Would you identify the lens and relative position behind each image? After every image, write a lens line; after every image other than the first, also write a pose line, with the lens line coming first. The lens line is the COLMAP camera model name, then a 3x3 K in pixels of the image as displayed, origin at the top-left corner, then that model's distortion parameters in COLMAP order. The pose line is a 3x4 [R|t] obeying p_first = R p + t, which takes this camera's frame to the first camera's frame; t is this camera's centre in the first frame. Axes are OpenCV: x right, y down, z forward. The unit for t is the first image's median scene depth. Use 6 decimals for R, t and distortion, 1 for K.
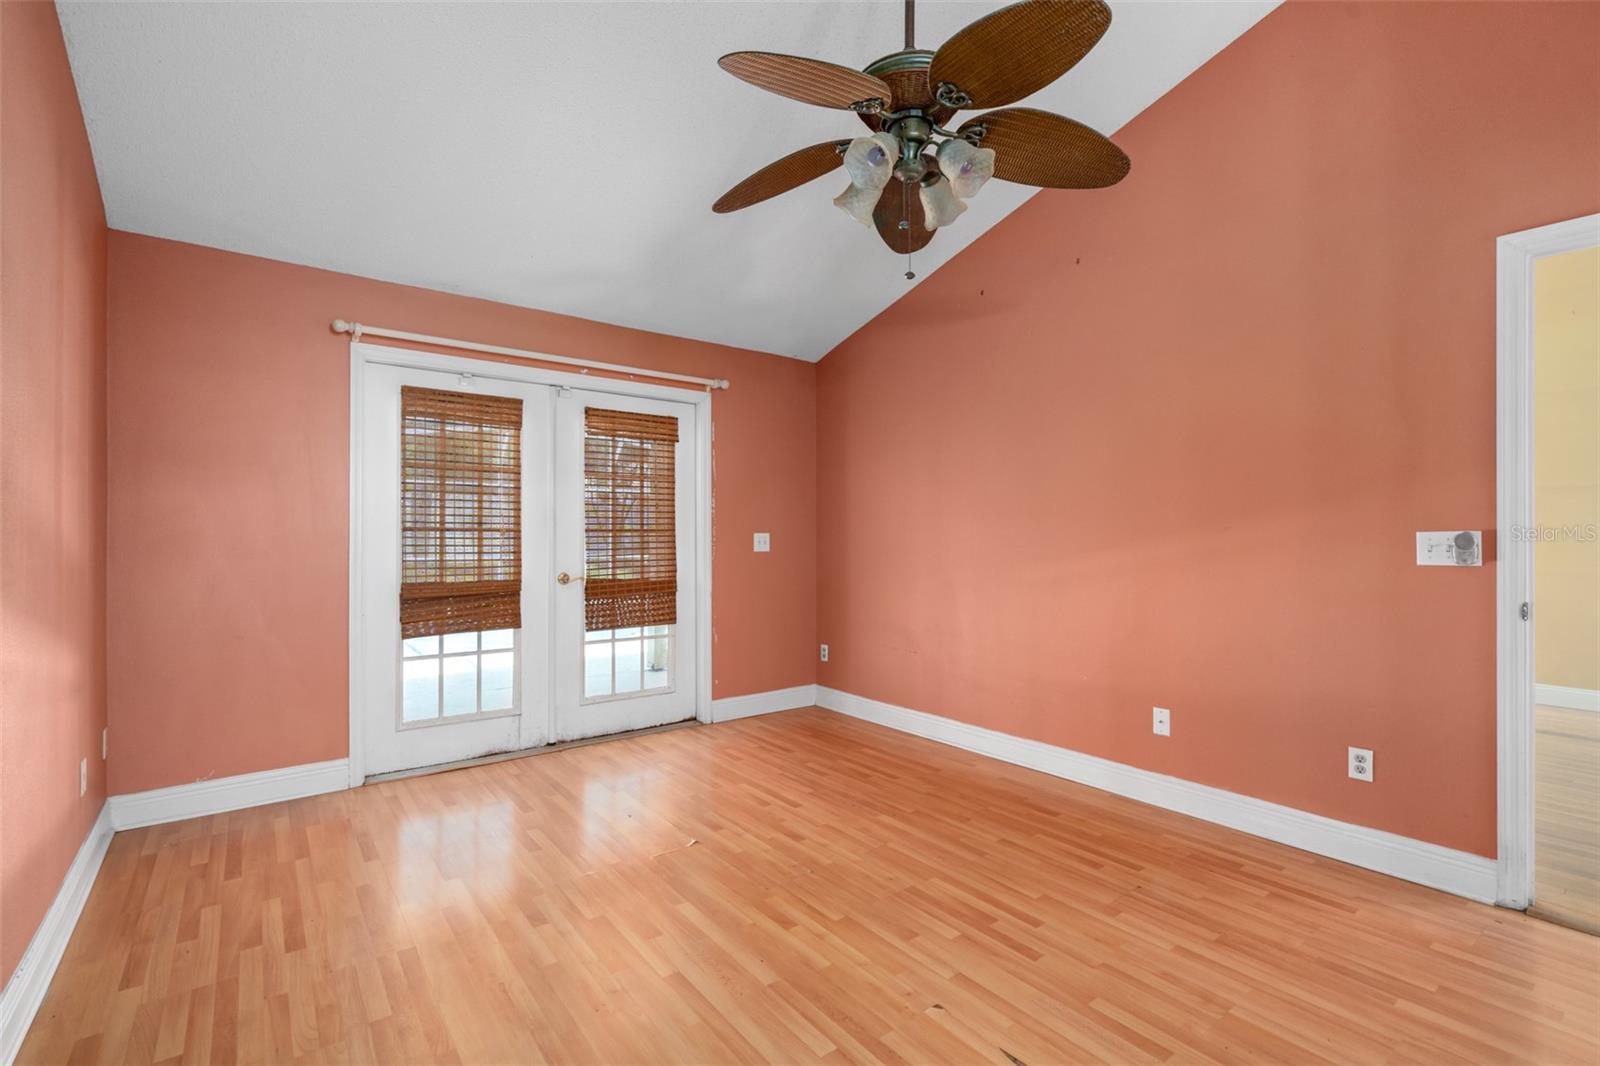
lens RADIAL K [[714.2, 0, 796.3], [0, 714.2, 529.3], [0, 0, 1]] dist [-0.001963, 0.001192]
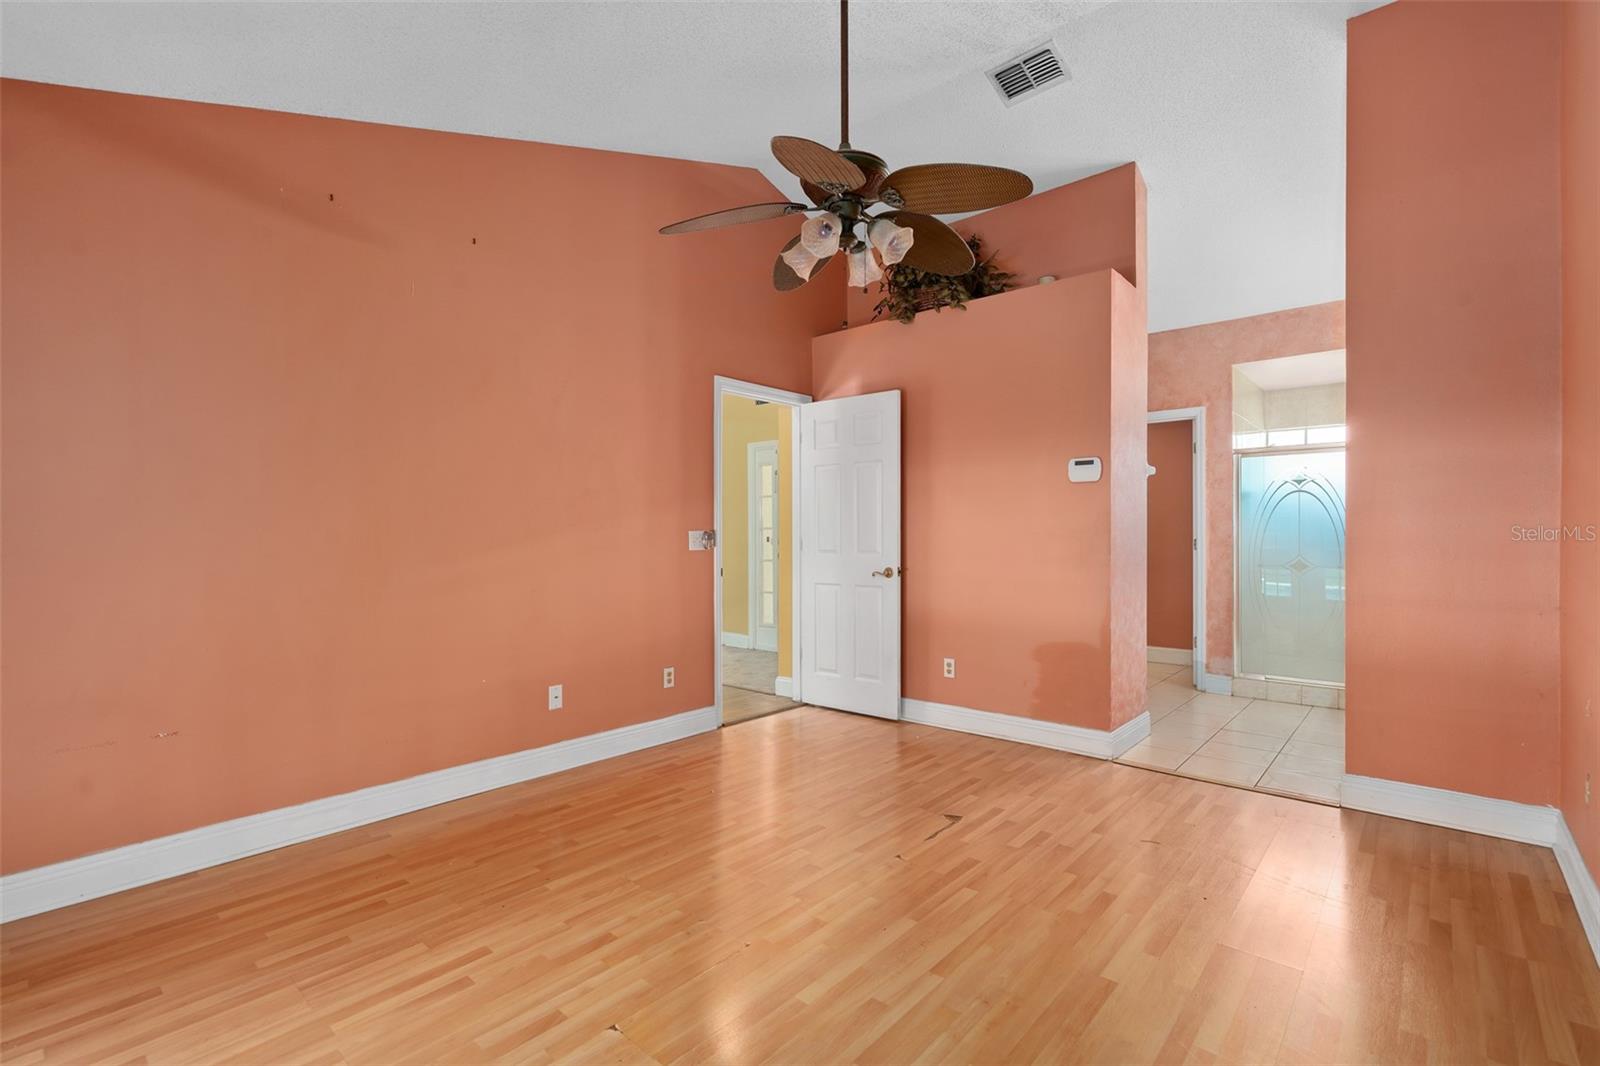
lens RADIAL K [[714.2, 0, 797.9], [0, 714.2, 532.5], [0, 0, 1]] dist [-0.001963, 0.001192]
pose [[-0.180607, 0.002114, 0.983553, -0.717554], [-0.007950, 0.999962, -0.003609, 0.009739], [-0.983523, -0.008471, -0.180583, 0.882869]]
